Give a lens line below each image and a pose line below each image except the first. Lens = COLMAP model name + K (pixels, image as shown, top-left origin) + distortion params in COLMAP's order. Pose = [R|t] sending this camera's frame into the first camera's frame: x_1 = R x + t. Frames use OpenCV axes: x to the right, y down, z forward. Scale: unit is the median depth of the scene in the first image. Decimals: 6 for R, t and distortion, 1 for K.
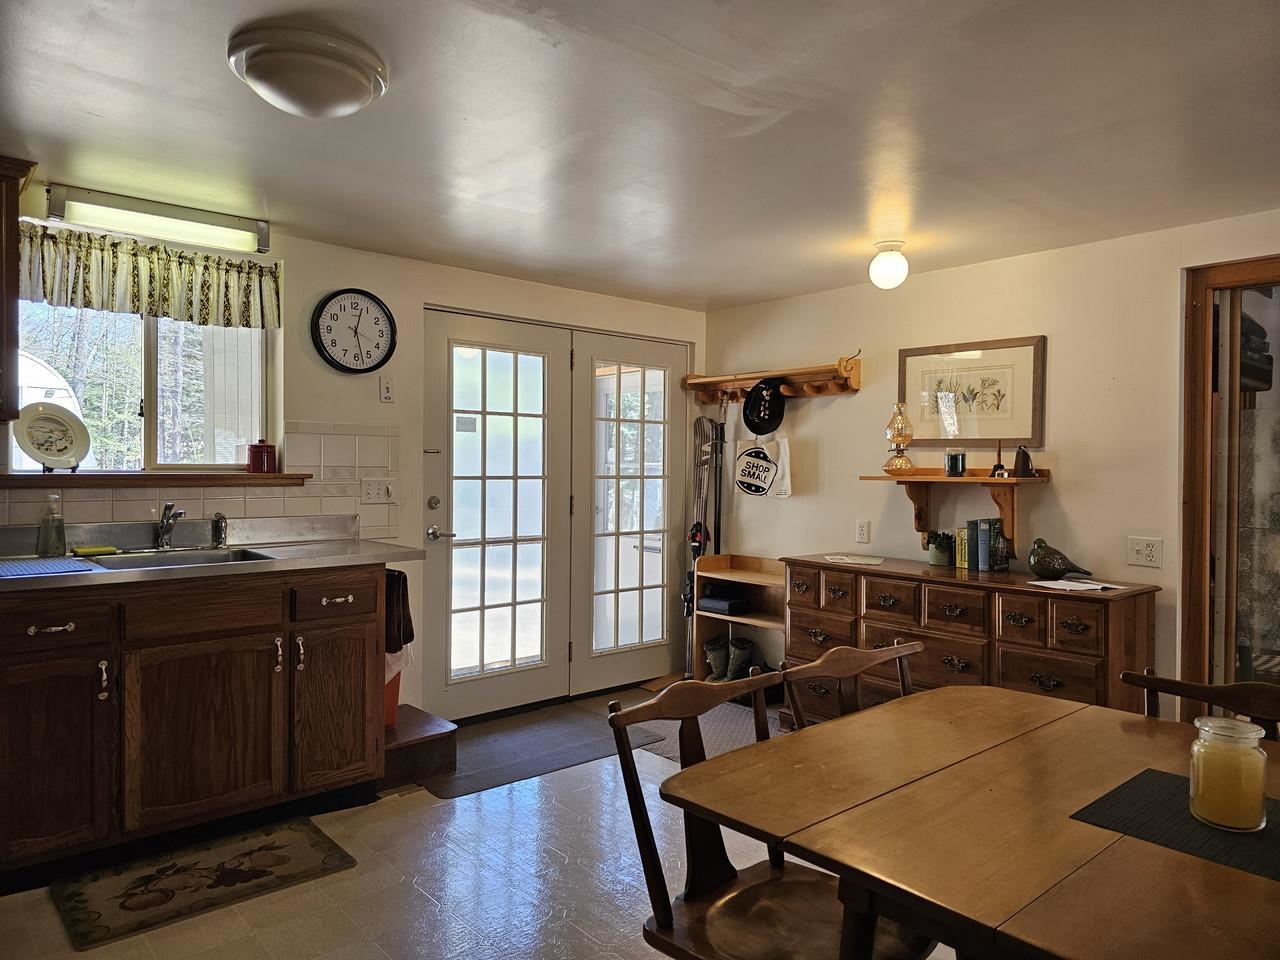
lens RADIAL K [[857.9, 0, 619.1], [0, 857.9, 468.5], [0, 0, 1]] dist [0.078506, -0.072974]
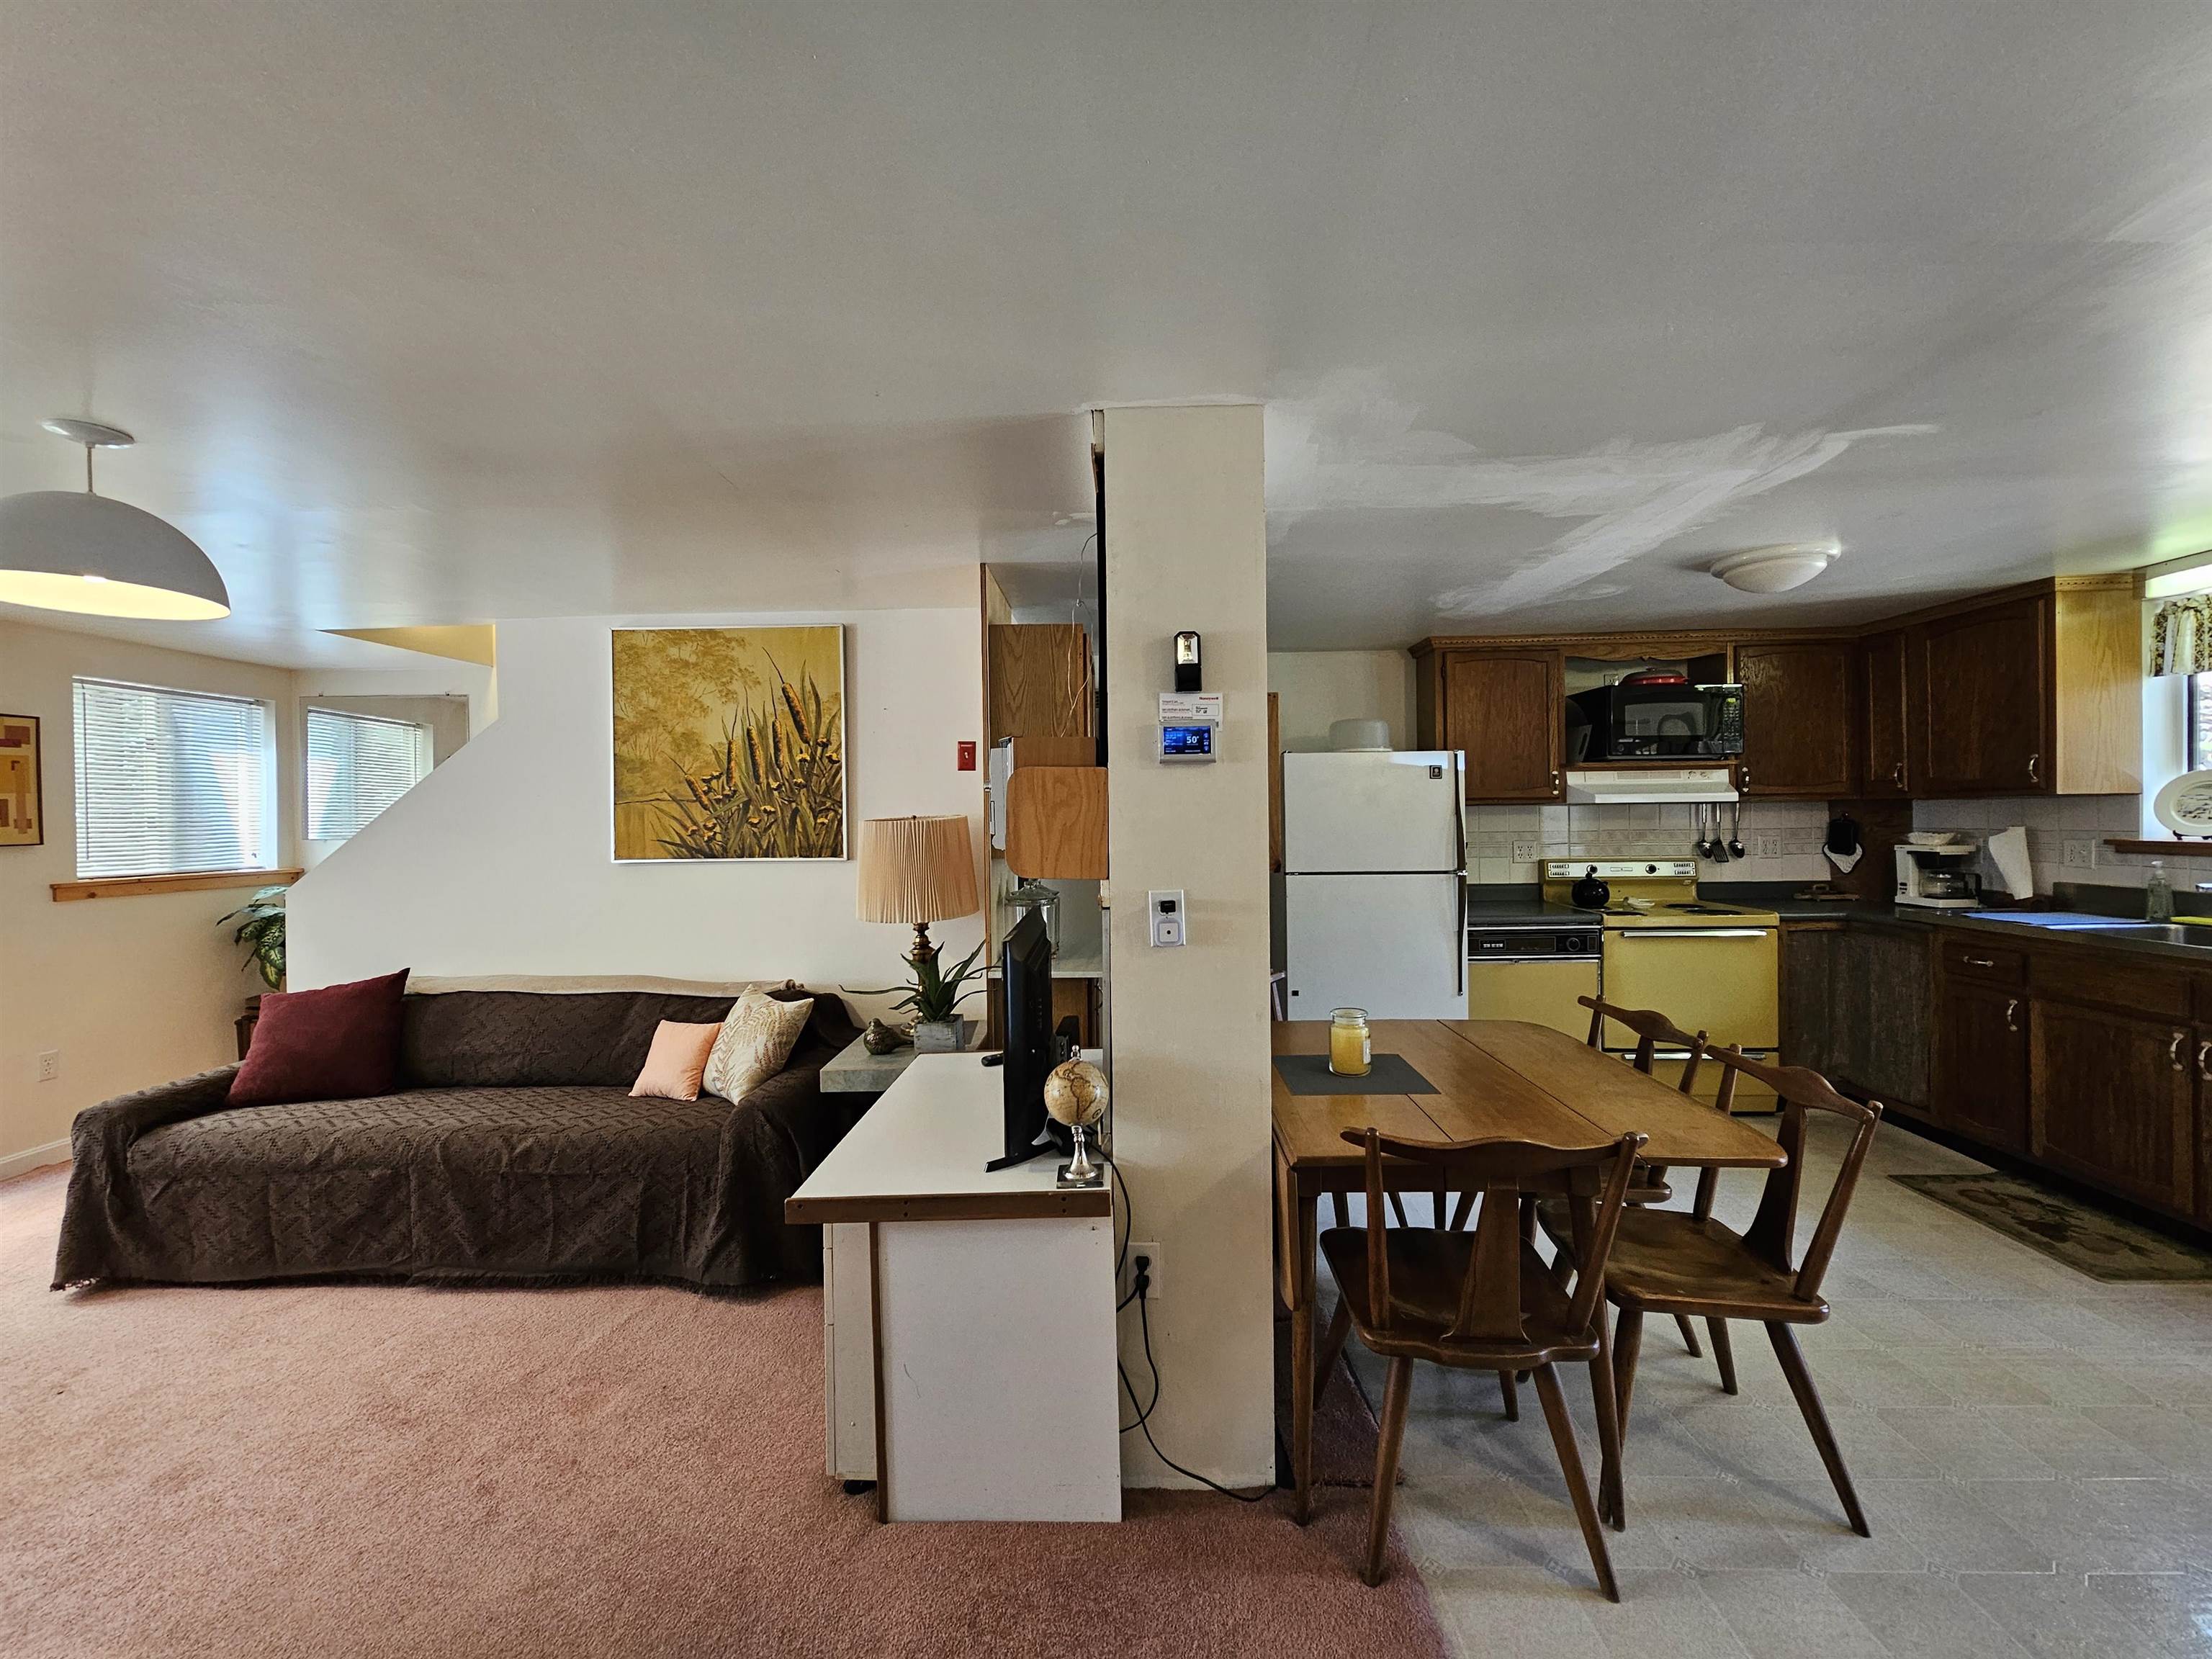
lens RADIAL K [[907.5, 0, 1114.9], [0, 907.5, 813.0], [0, 0, 1]] dist [-0.001351, 0.000363]
pose [[-0.663315, -0.000545, -0.748340, 0.776188], [0.000752, 0.999999, -0.001394, -0.020975], [0.748340, -0.001487, -0.663314, 0.618287]]
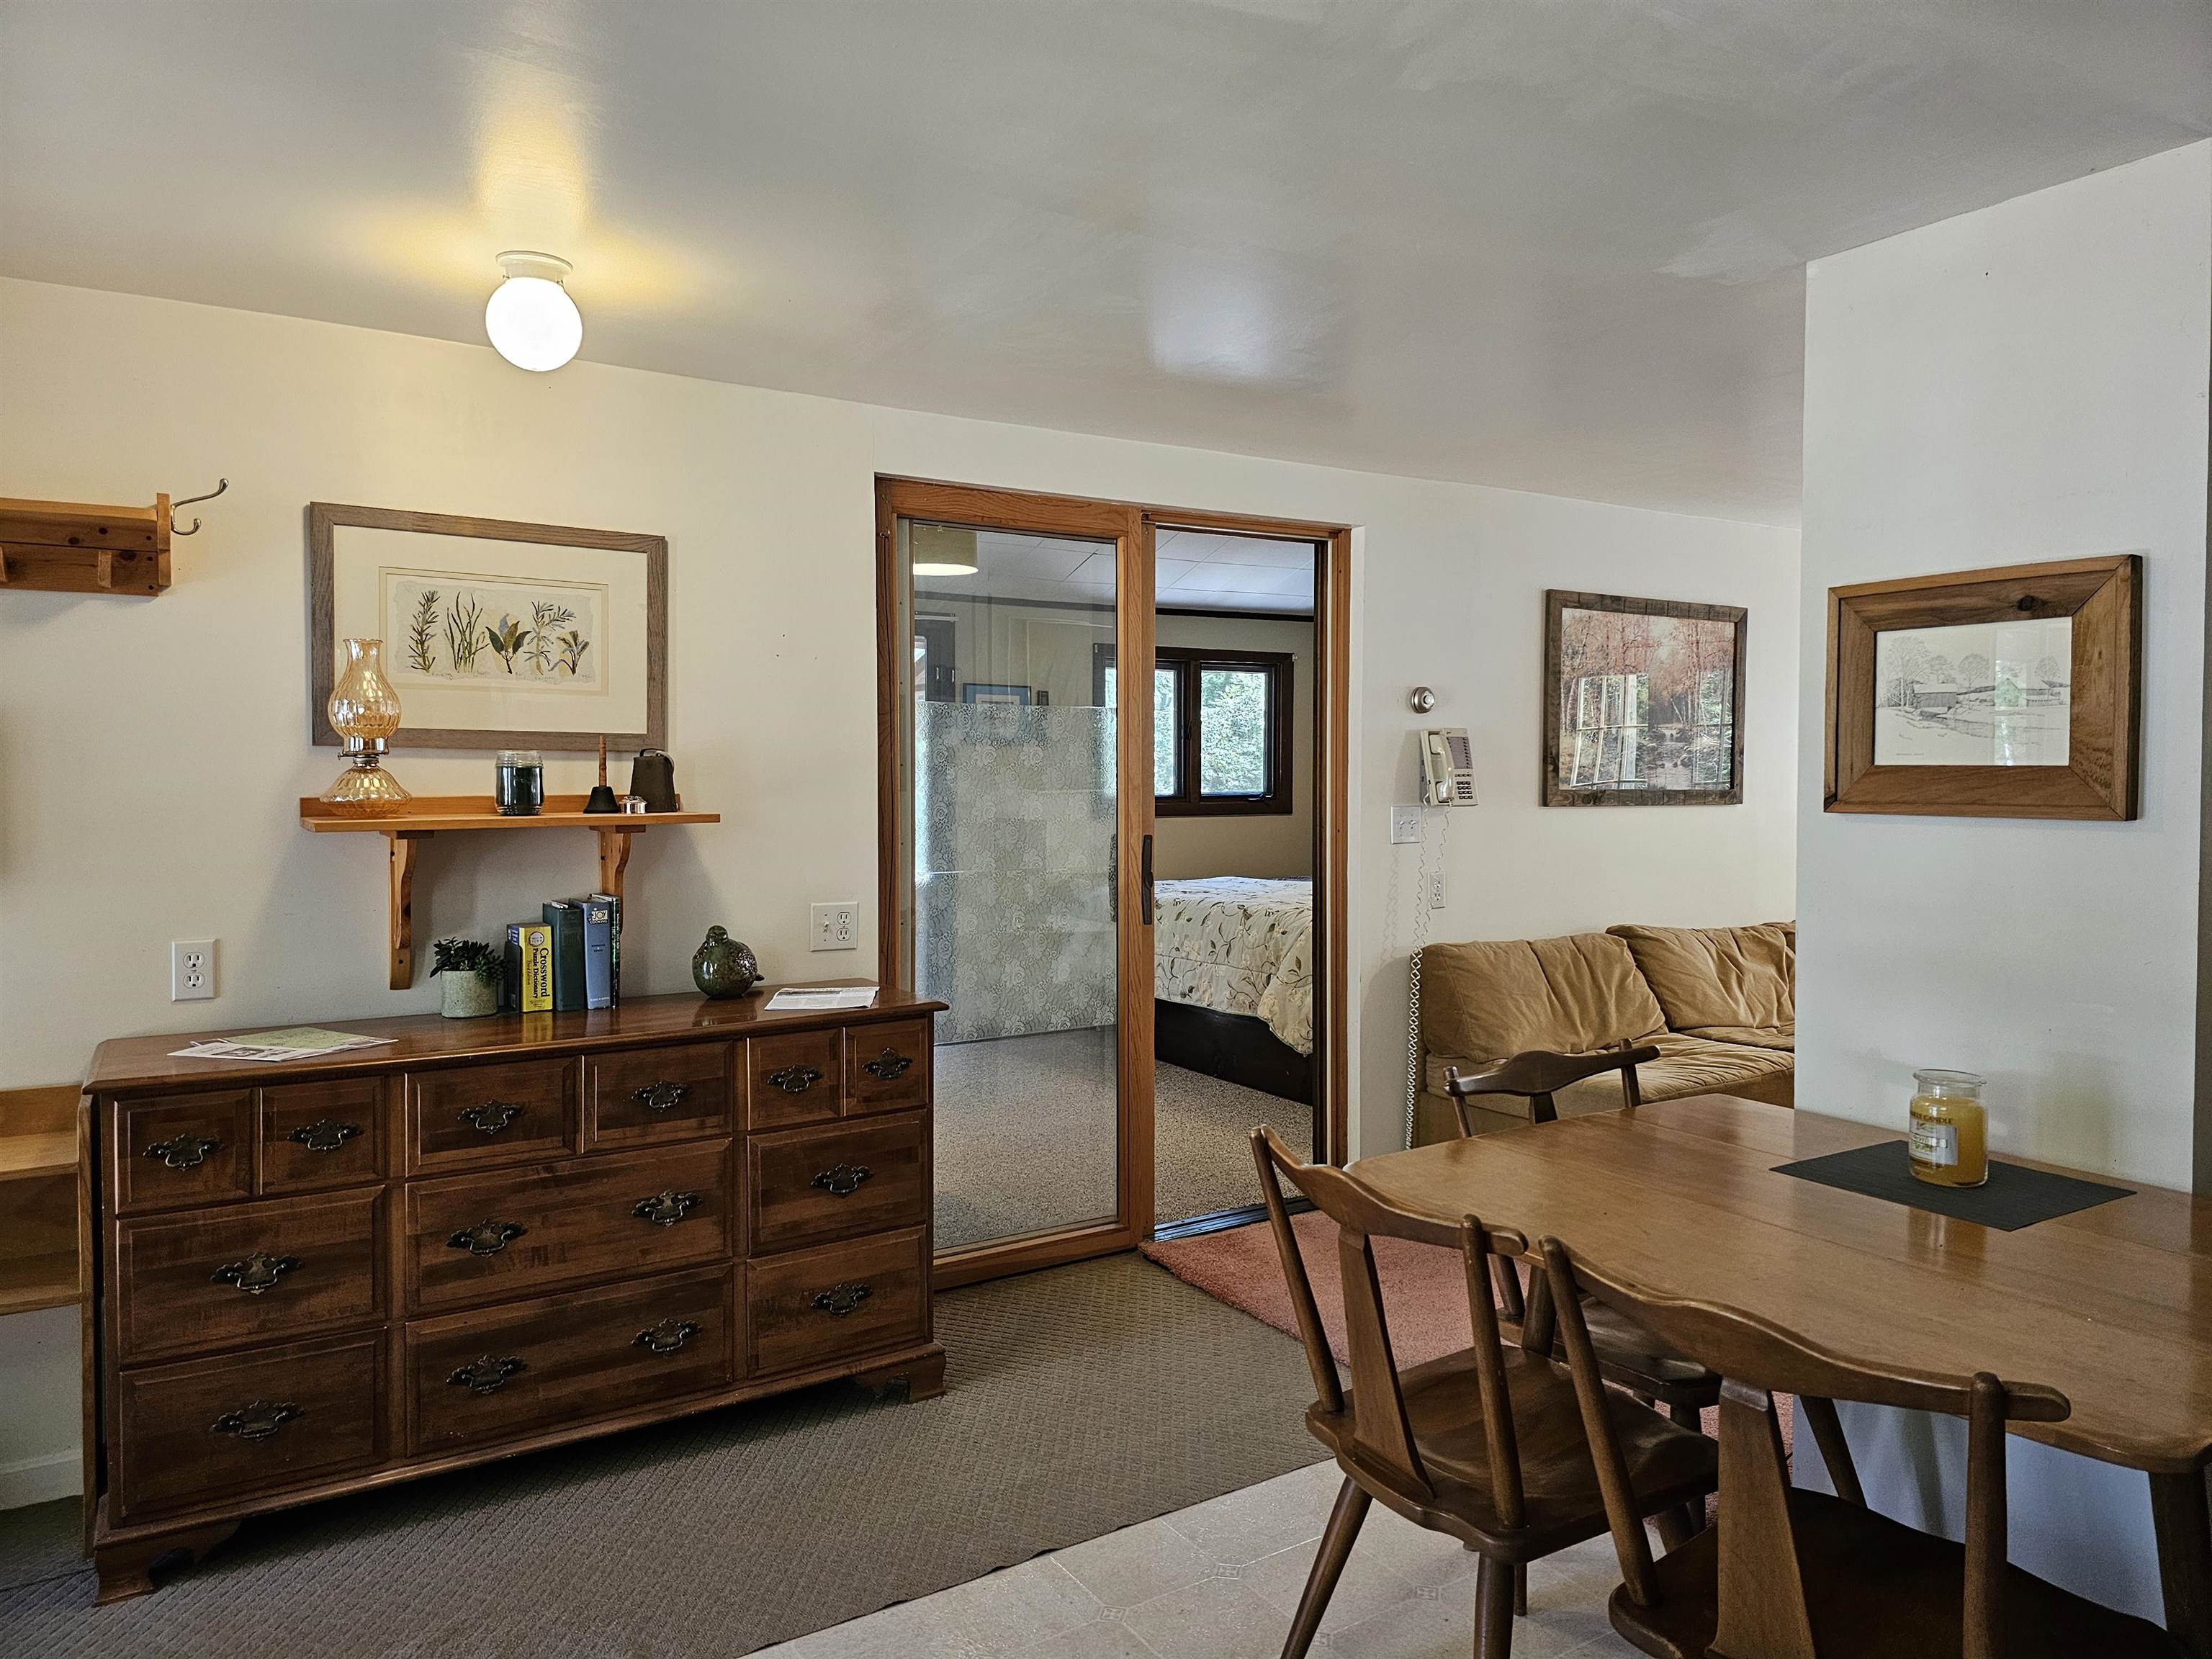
lens RADIAL K [[1482.5, 0, 1117.3], [0, 1482.5, 810.0], [0, 0, 1]] dist [0.078506, -0.072974]
pose [[0.134520, -0.032415, 0.990381, -0.346093], [0.008533, 0.999466, 0.031554, -0.015062], [-0.990874, 0.004206, 0.134725, 0.579844]]
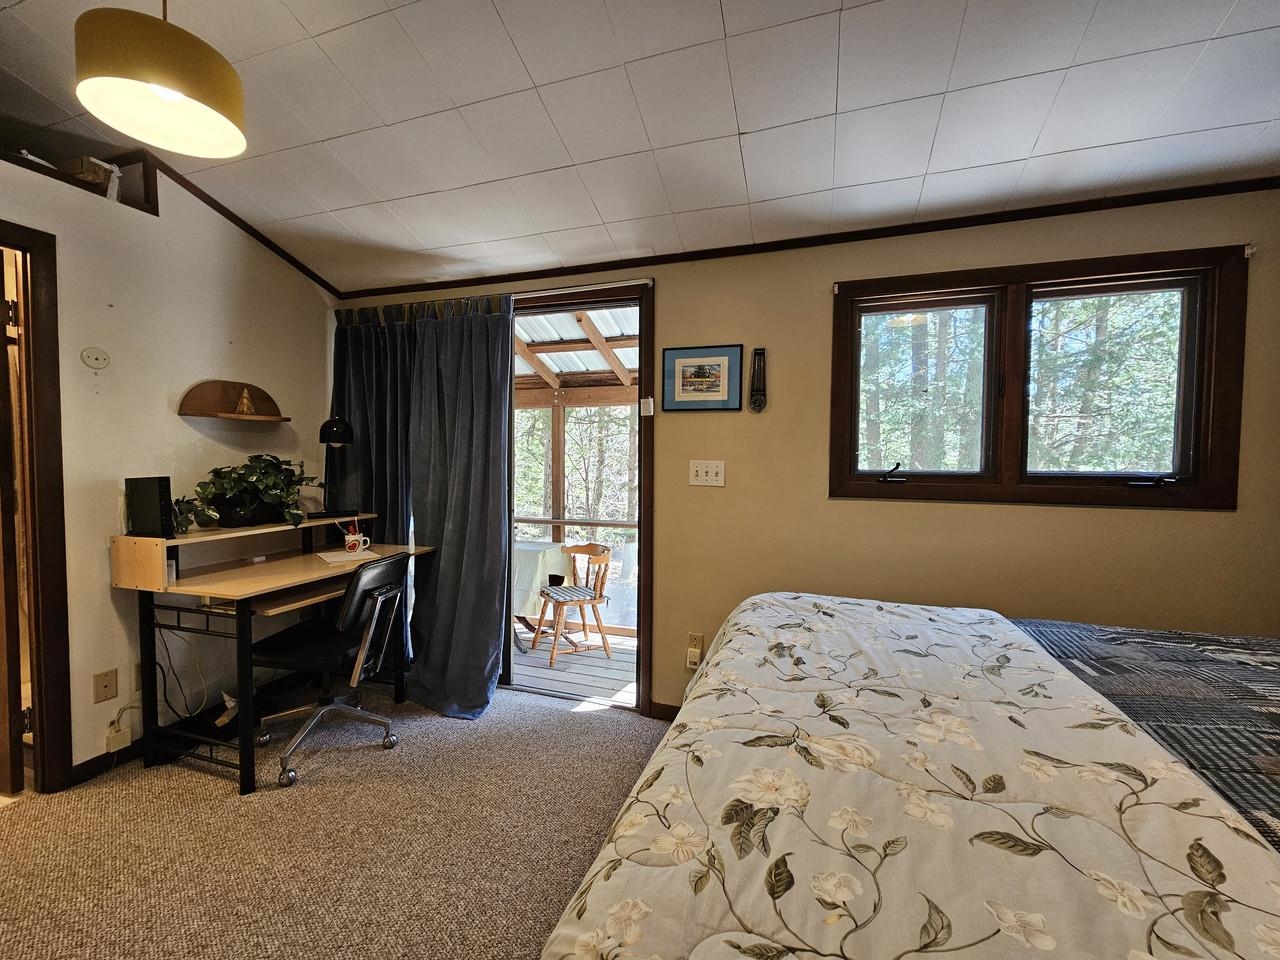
lens RADIAL K [[525.2, 0, 640.8], [0, 525.2, 475.1], [0, 0, 1]] dist [-0.001351, 0.000363]
pose [[0.856236, -0.019086, 0.516232, 1.101830], [0.001907, 0.999427, 0.033788, 0.012574], [-0.516581, -0.027946, 0.855782, 0.493193]]
